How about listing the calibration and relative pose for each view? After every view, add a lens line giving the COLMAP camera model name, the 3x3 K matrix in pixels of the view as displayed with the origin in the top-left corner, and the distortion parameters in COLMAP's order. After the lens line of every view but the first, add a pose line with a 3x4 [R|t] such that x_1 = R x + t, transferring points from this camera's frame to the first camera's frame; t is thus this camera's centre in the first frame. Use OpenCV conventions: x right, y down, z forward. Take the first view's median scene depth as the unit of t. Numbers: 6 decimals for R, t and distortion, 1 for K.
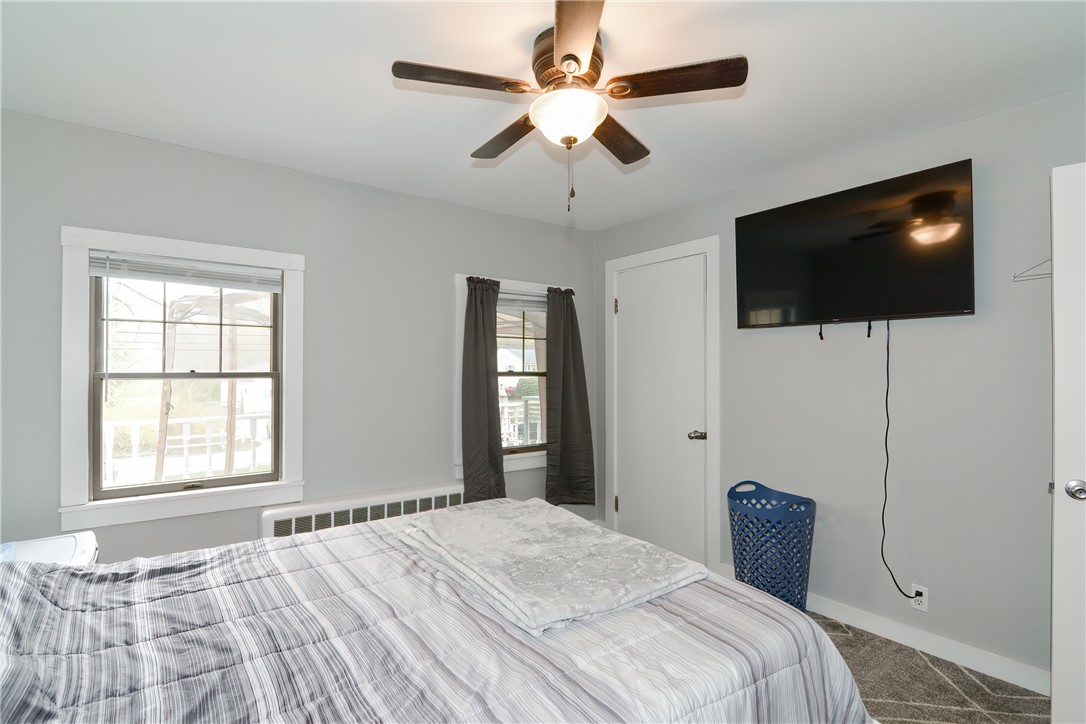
lens RADIAL K [[528.9, 0, 548.2], [0, 528.9, 355.9], [0, 0, 1]] dist [0.000046, -0.015957]
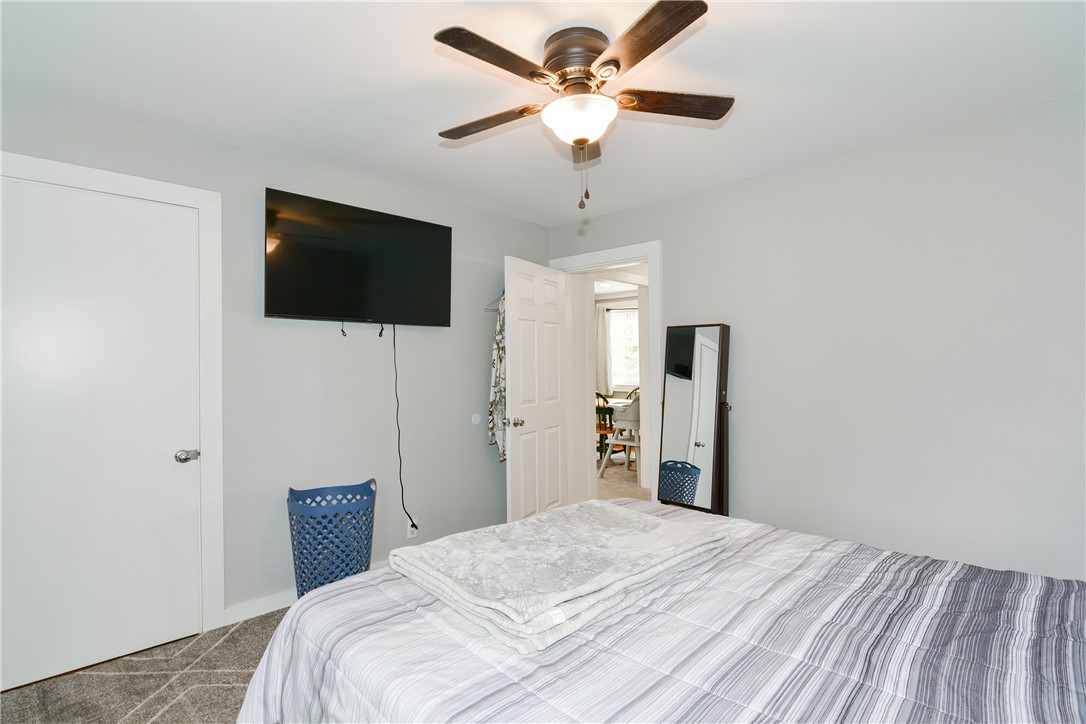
lens RADIAL K [[506.3, 0, 543.0], [0, 506.3, 362.0], [0, 0, 1]] dist [-0.000201, -0.013540]
pose [[-0.132509, -0.000757, 0.991182, -0.681042], [-0.011810, 0.999930, -0.000815, 0.022228], [-0.991111, -0.011814, -0.132508, 0.876250]]
